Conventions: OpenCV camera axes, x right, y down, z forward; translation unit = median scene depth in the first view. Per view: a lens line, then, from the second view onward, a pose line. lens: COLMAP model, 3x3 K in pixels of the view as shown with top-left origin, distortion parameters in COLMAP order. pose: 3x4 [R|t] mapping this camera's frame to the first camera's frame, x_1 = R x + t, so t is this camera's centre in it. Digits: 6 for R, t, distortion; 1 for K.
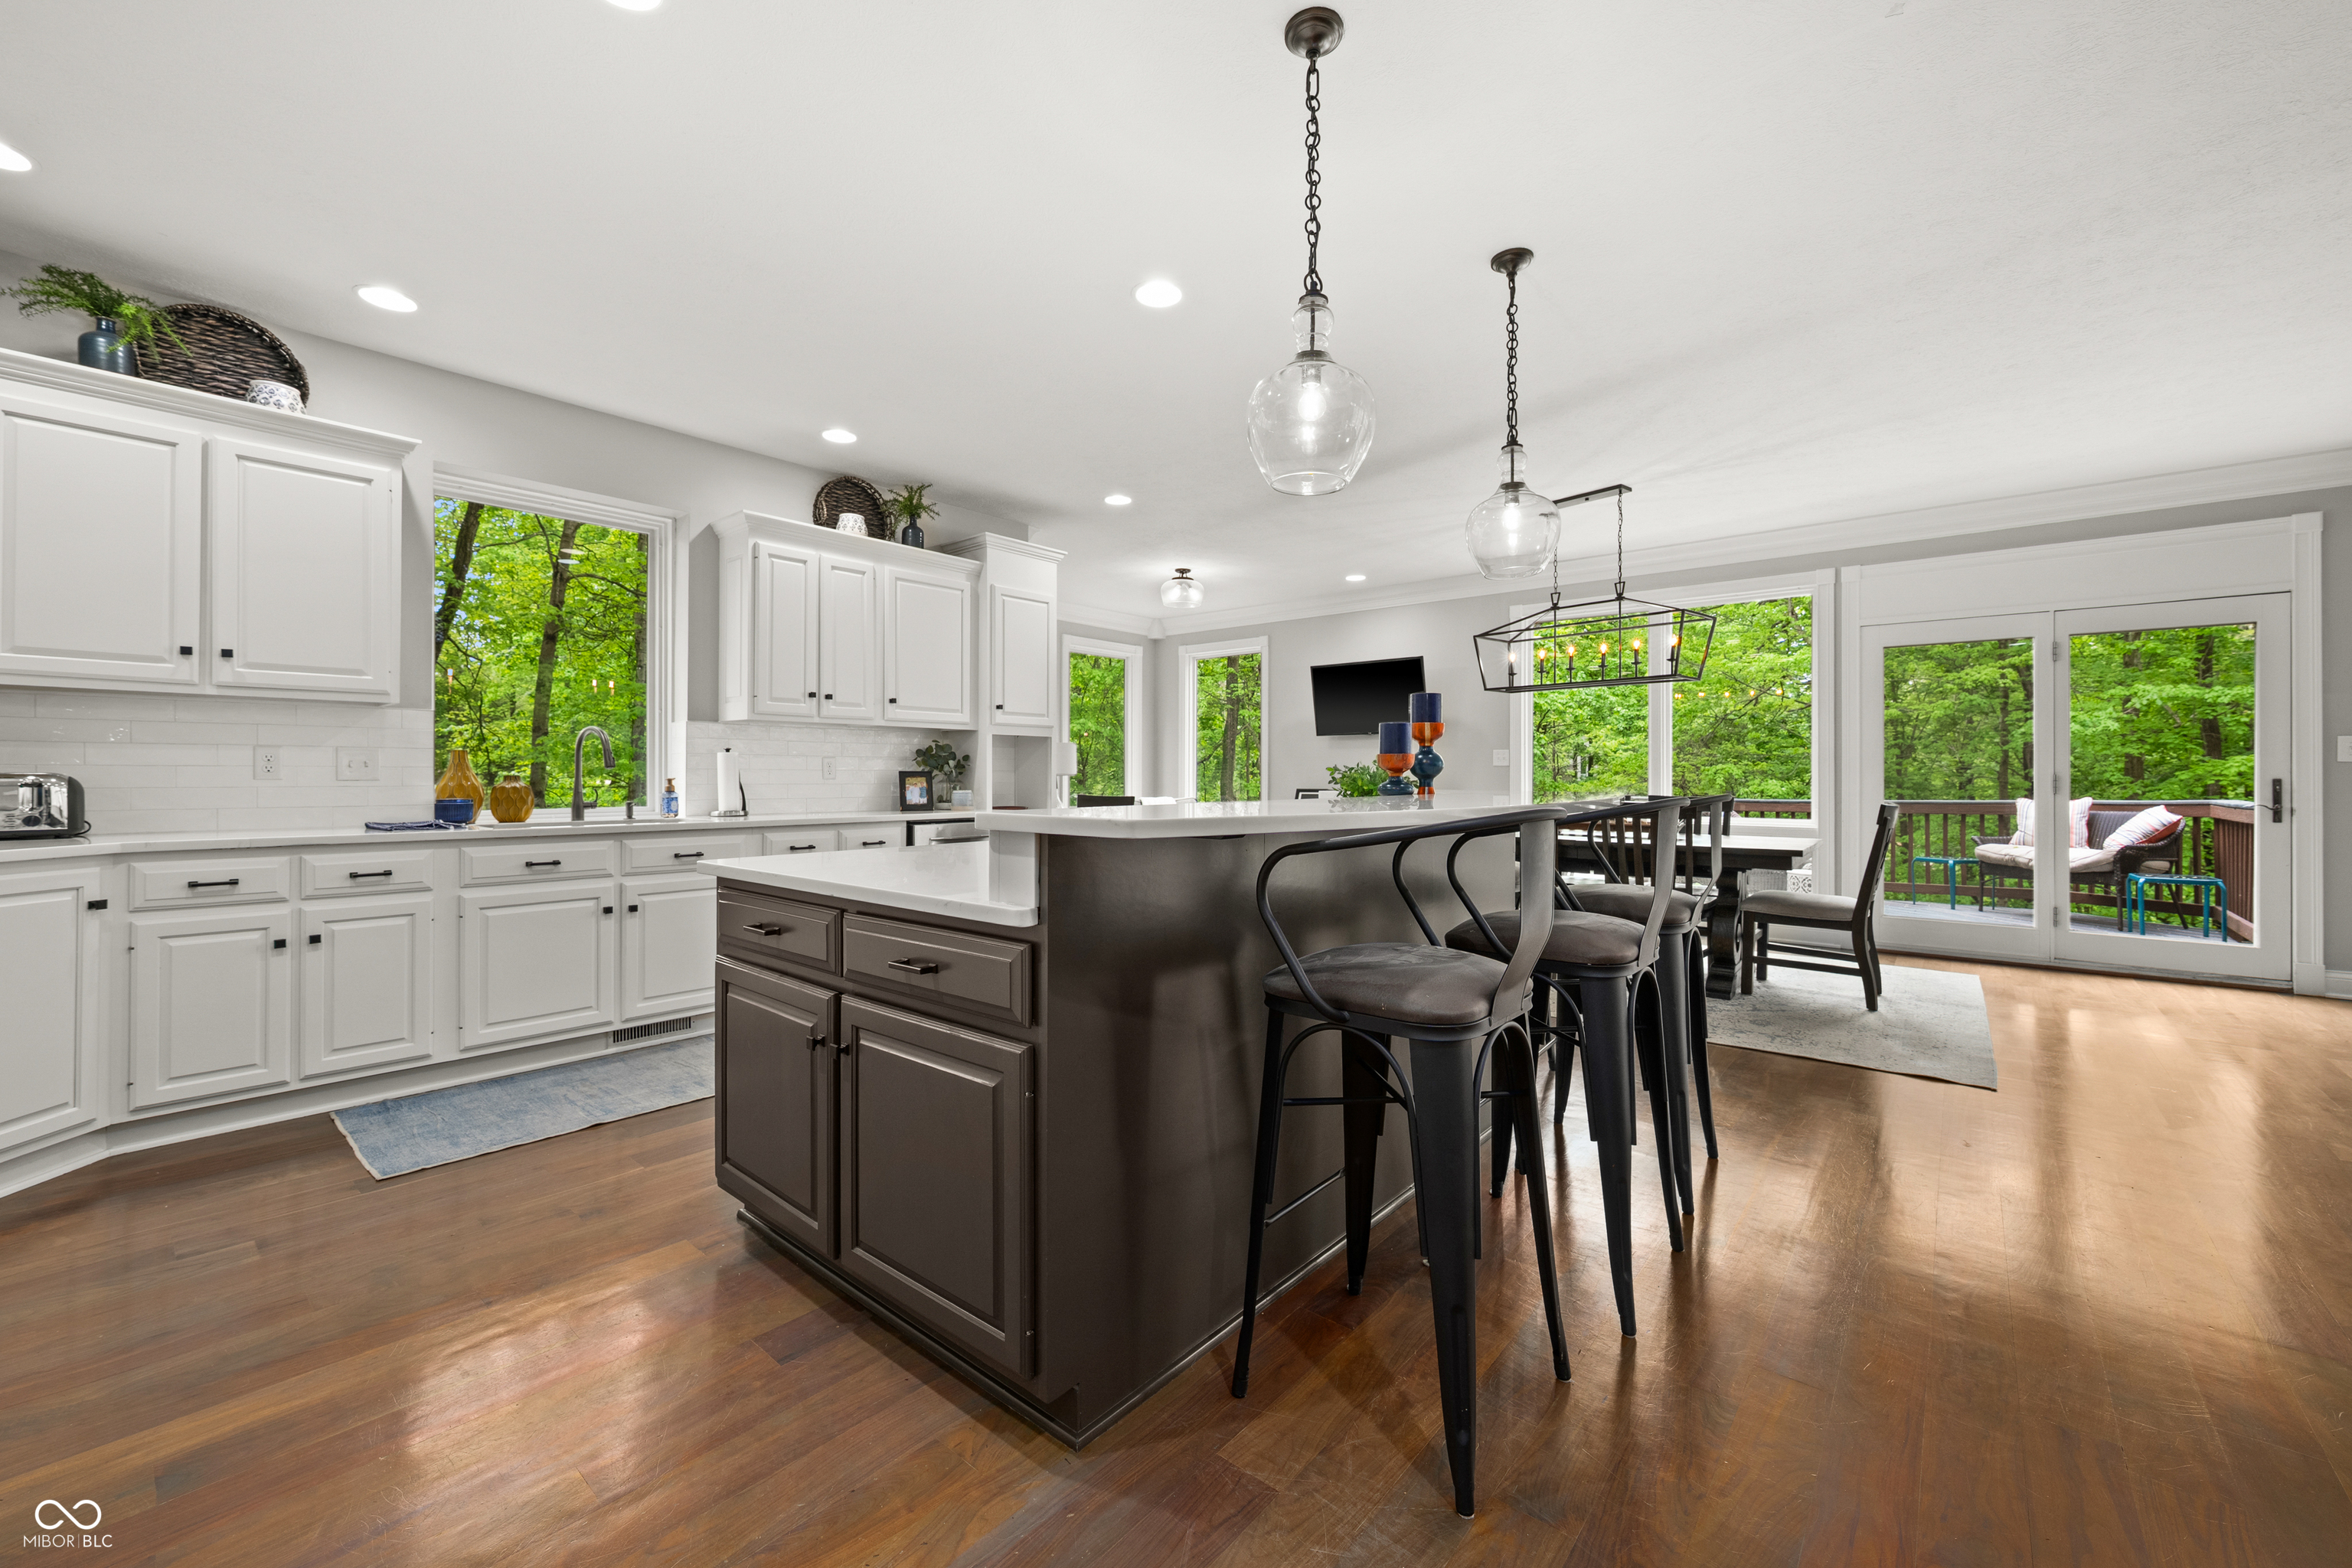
lens RADIAL K [[936.3, 0, 1176.0], [0, 936.3, 784.0], [0, 0, 1]] dist [0.000147, 0.000034]
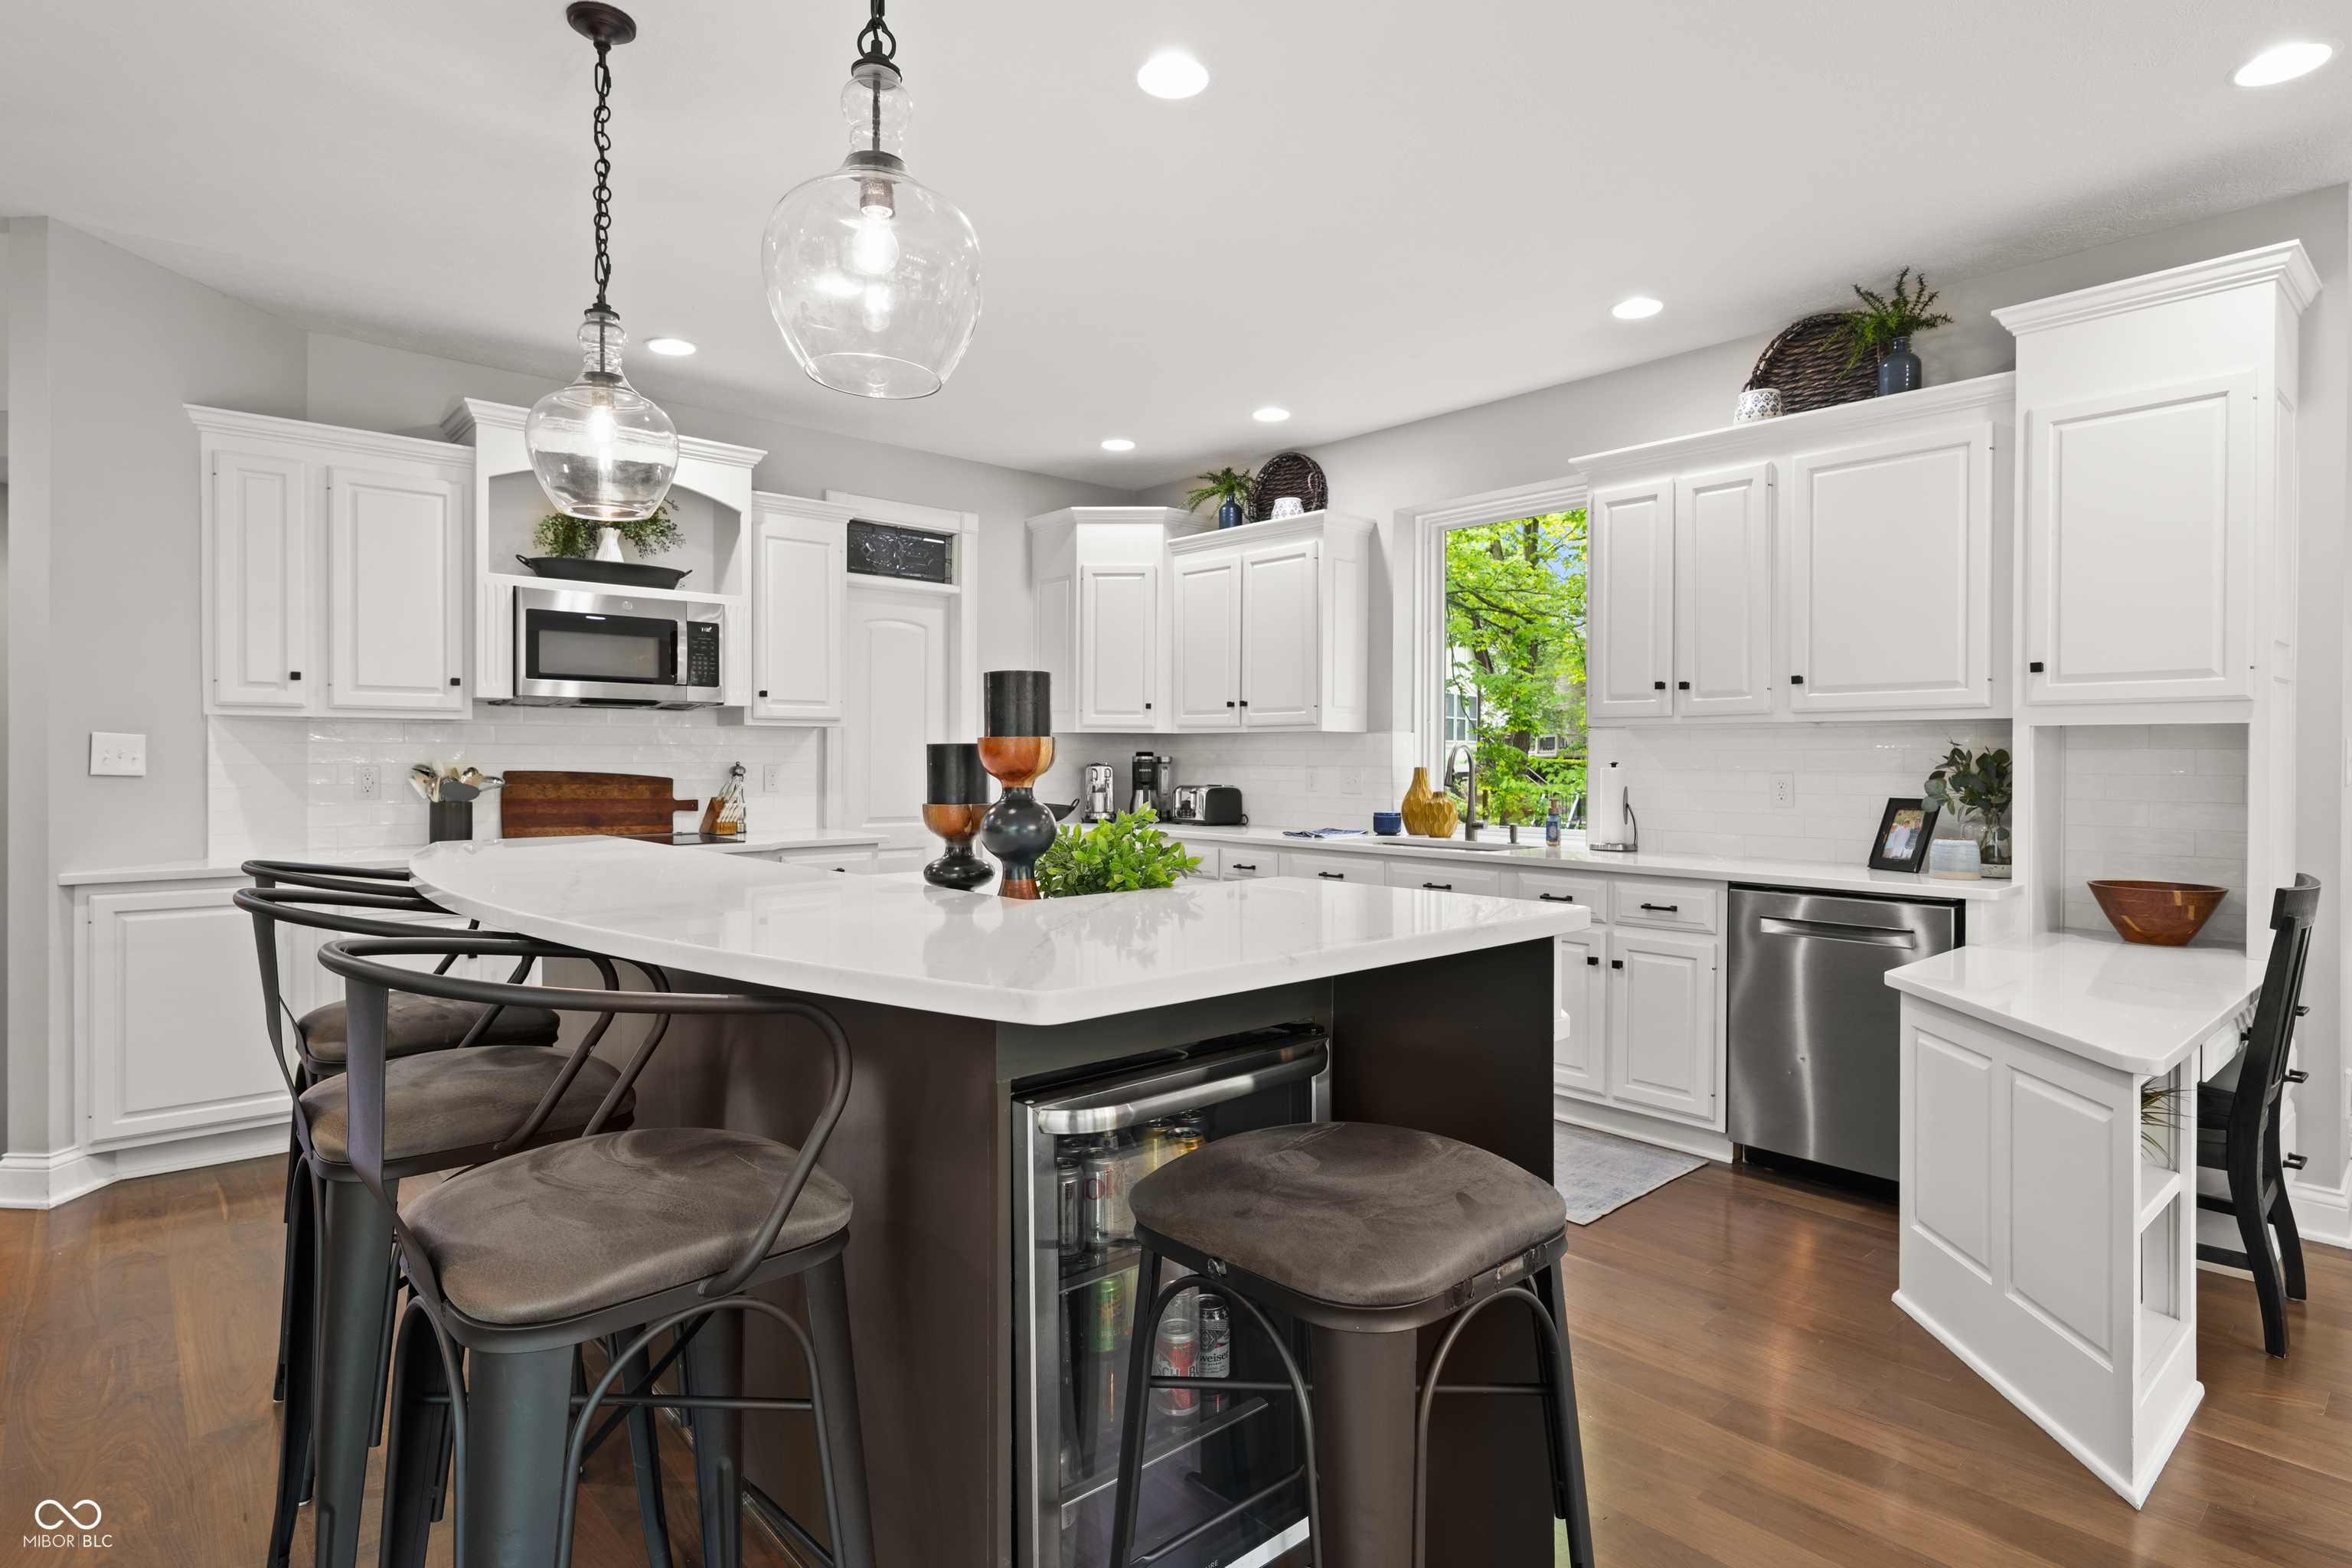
lens RADIAL K [[1199.3, 0, 1178.1], [0, 1199.3, 768.8], [0, 0, 1]] dist [-0.002645, -0.000165]
pose [[-0.145048, 0.008059, -0.989392, 0.552159], [-0.012152, 0.999877, 0.009926, -0.038325], [0.989350, 0.013463, -0.144932, 0.787801]]
